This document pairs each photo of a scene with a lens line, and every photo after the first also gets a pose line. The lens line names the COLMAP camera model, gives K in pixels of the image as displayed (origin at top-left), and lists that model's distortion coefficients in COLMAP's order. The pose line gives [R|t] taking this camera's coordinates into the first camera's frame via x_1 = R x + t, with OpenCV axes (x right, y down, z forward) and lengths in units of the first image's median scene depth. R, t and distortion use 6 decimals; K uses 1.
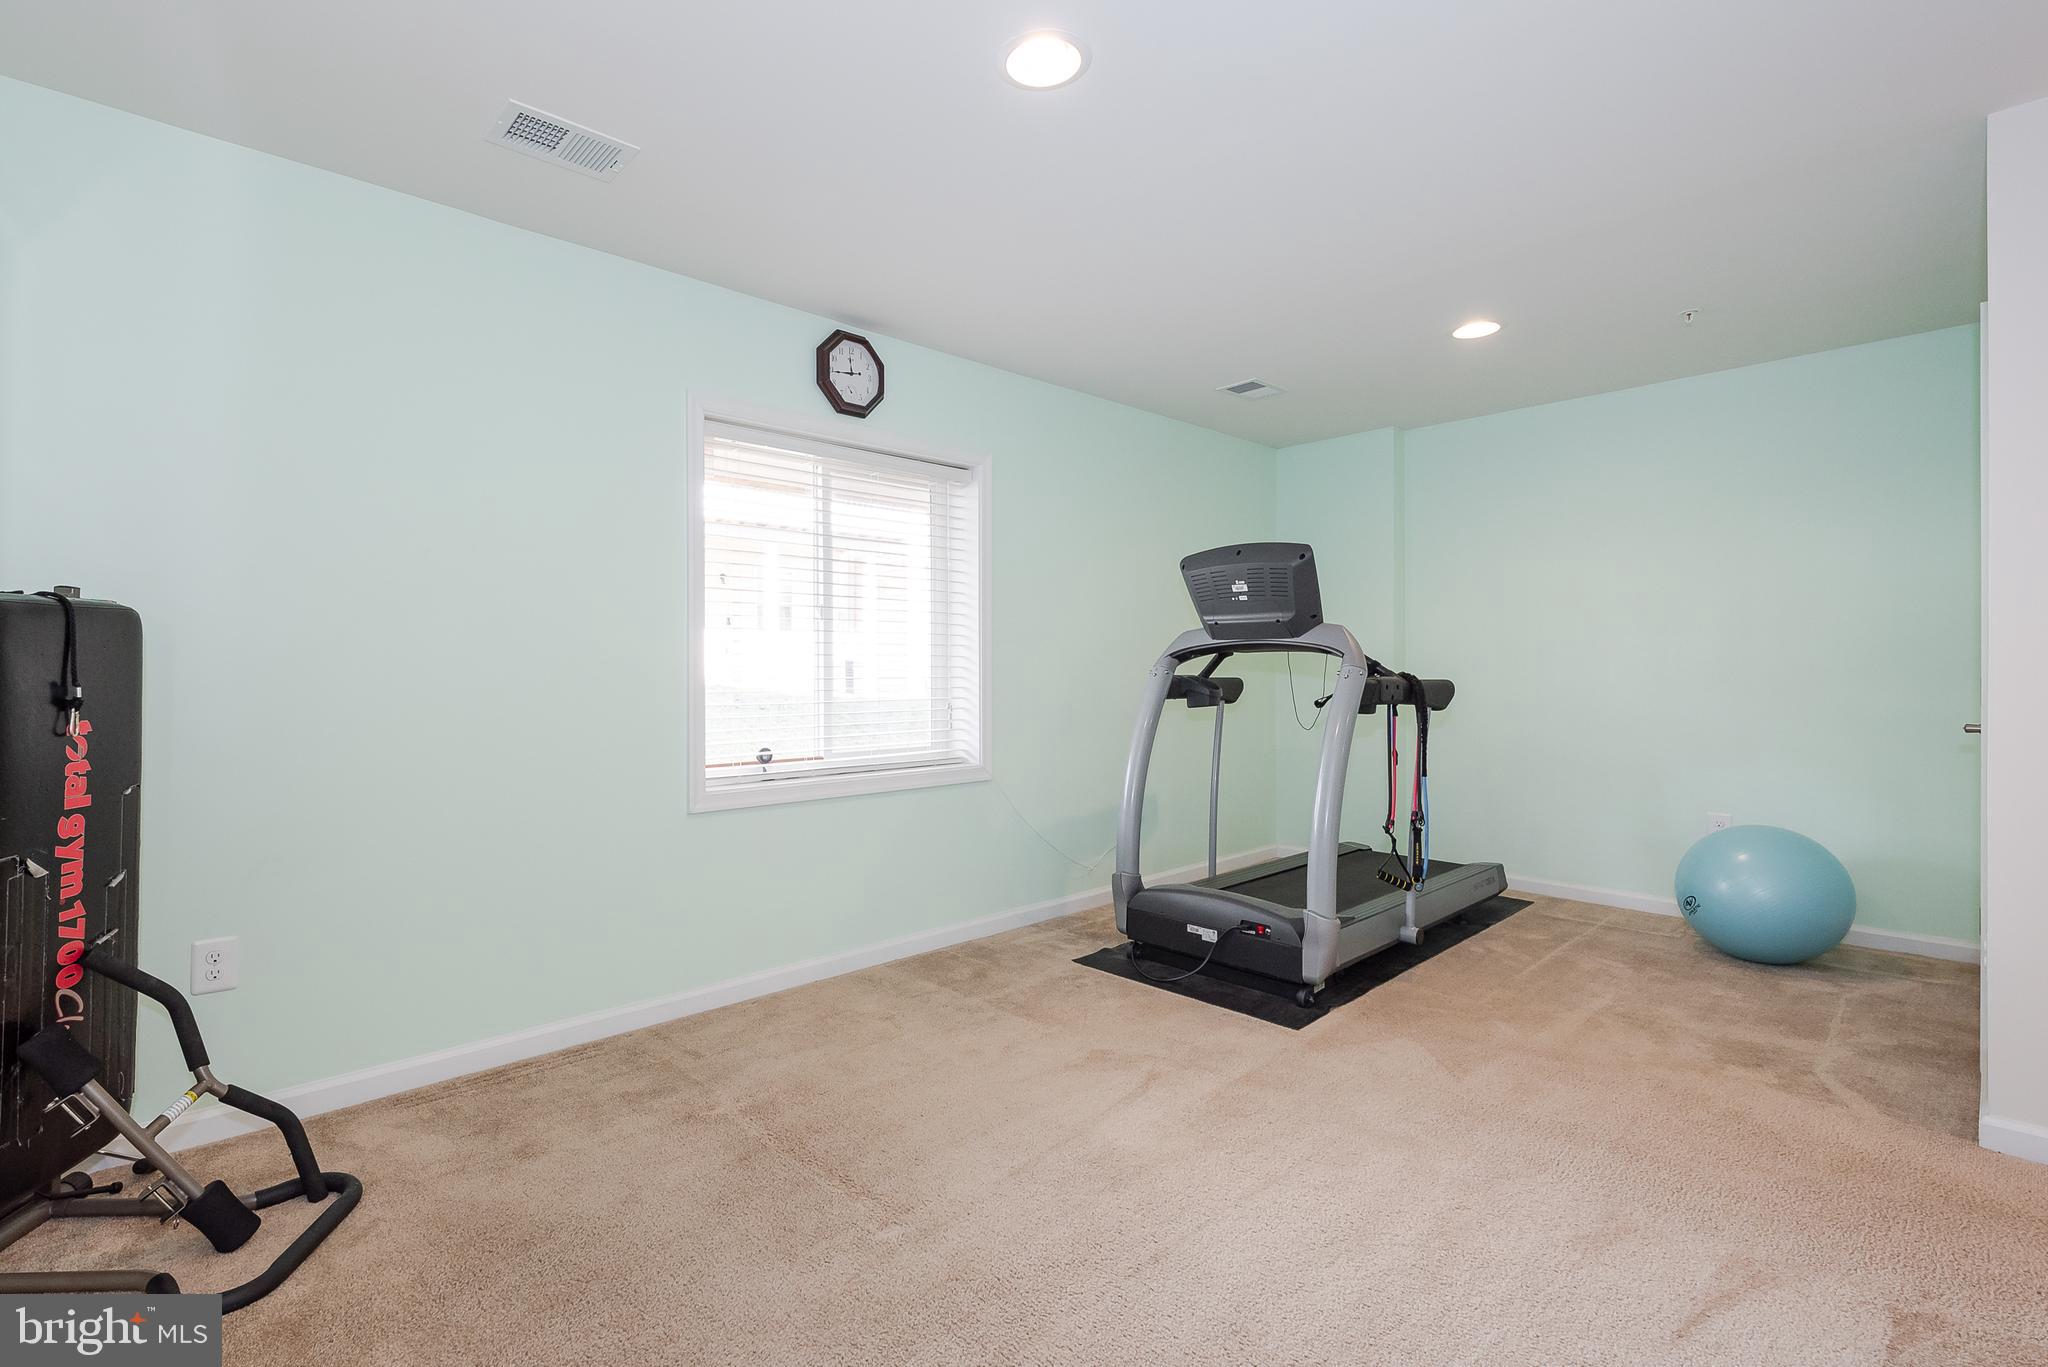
lens RADIAL K [[937.6, 0, 1022.7], [0, 937.6, 682.3], [0, 0, 1]] dist [0.004660, 0.000239]
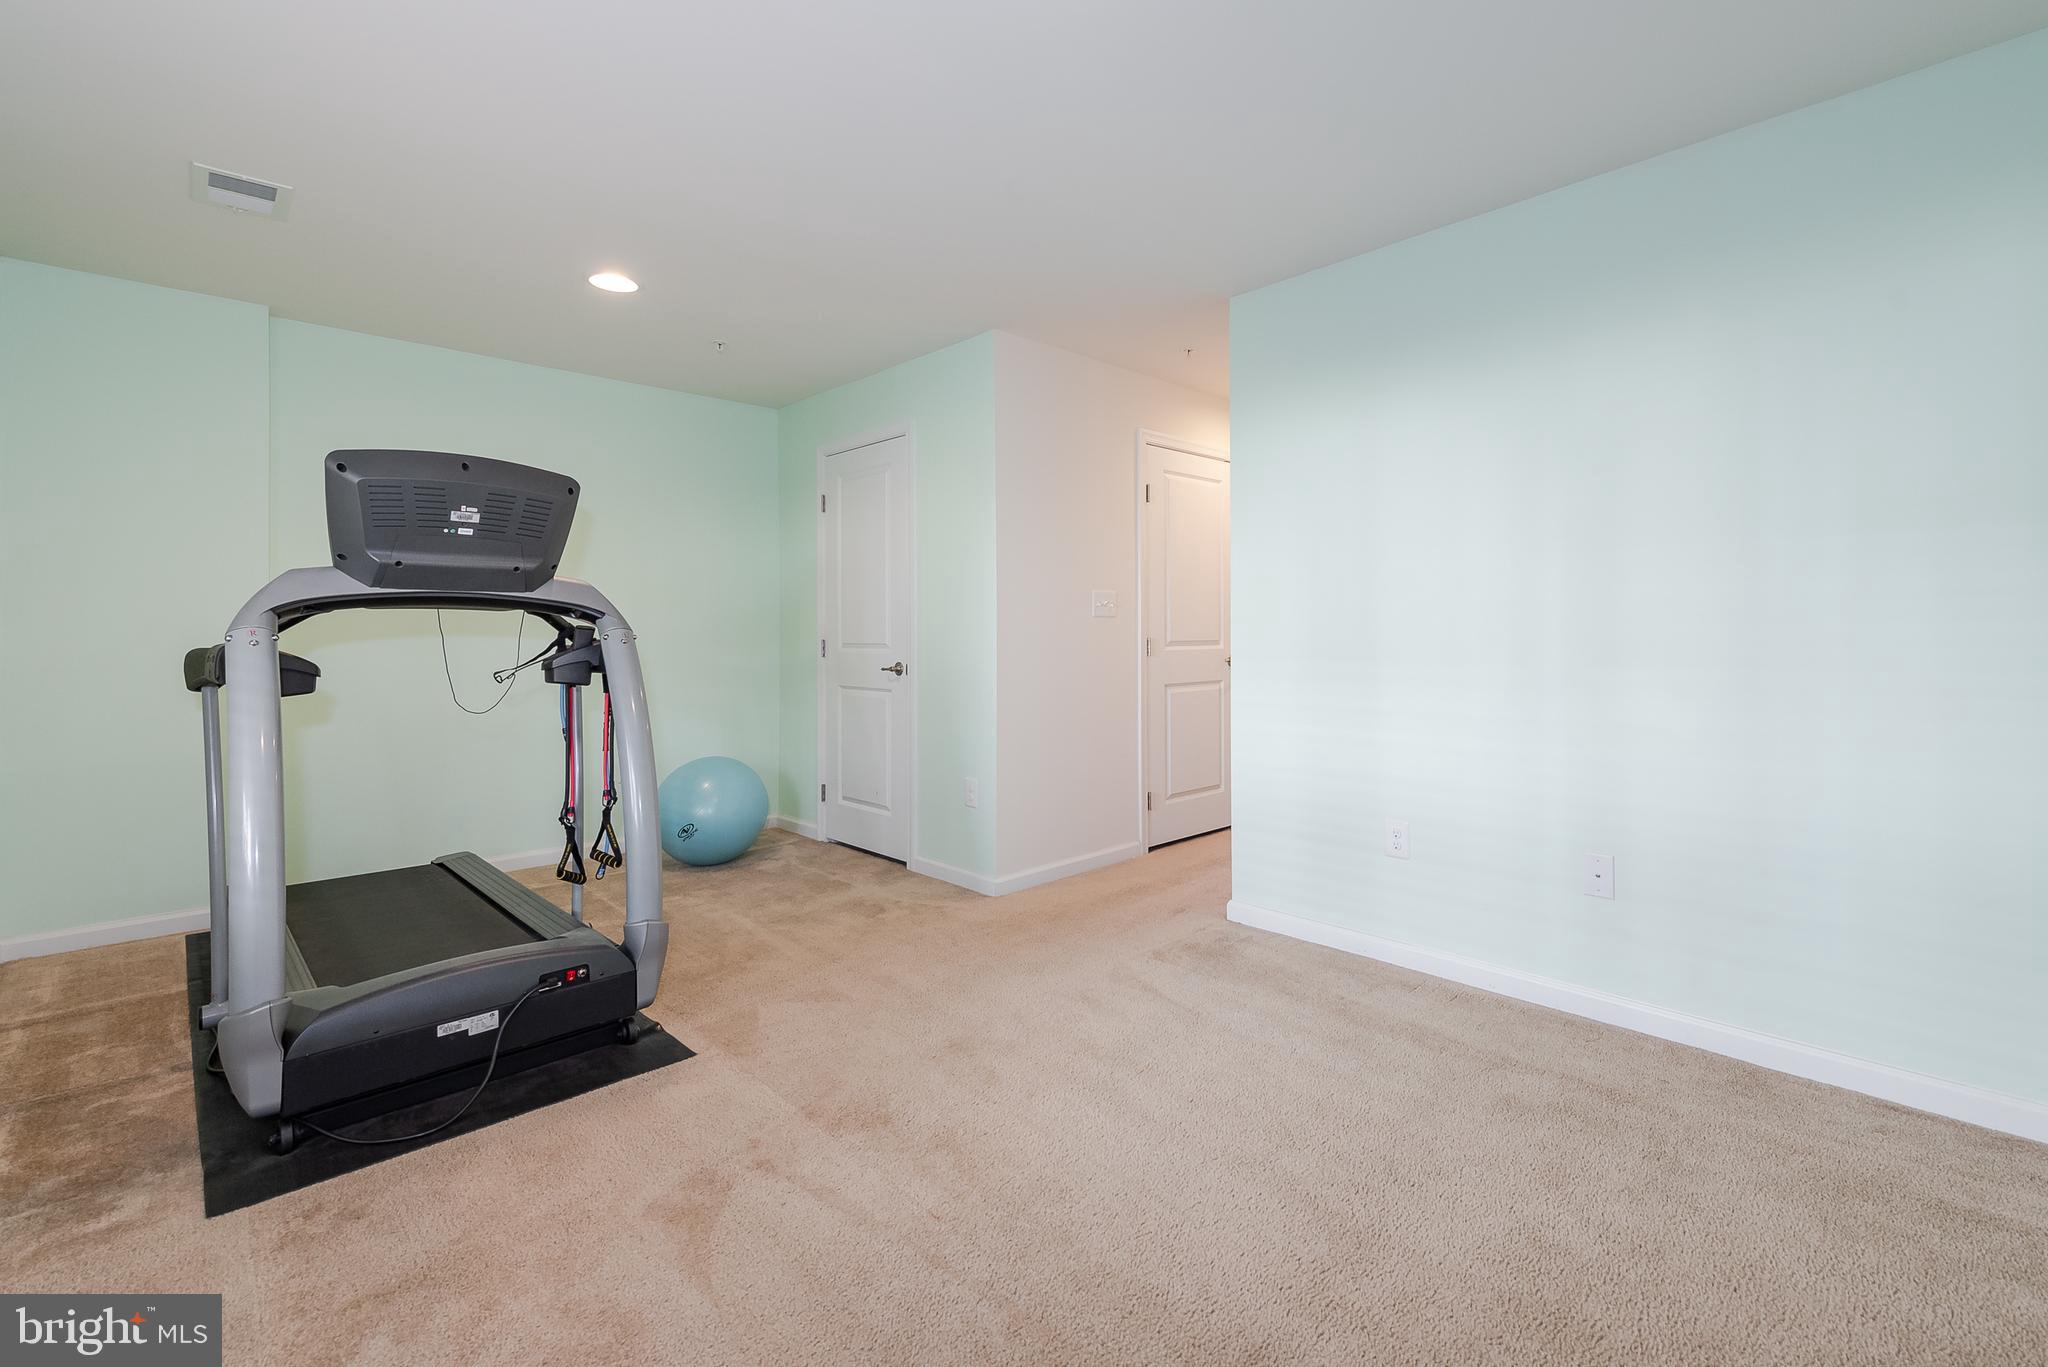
lens RADIAL K [[913.9, 0, 1009.6], [0, 913.9, 640.0], [0, 0, 1]] dist [-0.000934, -0.000294]
pose [[0.008748, -0.006340, 0.999942, -0.482099], [0.022731, 0.999723, 0.006140, -0.003883], [-0.999703, 0.022676, 0.008889, 0.635349]]
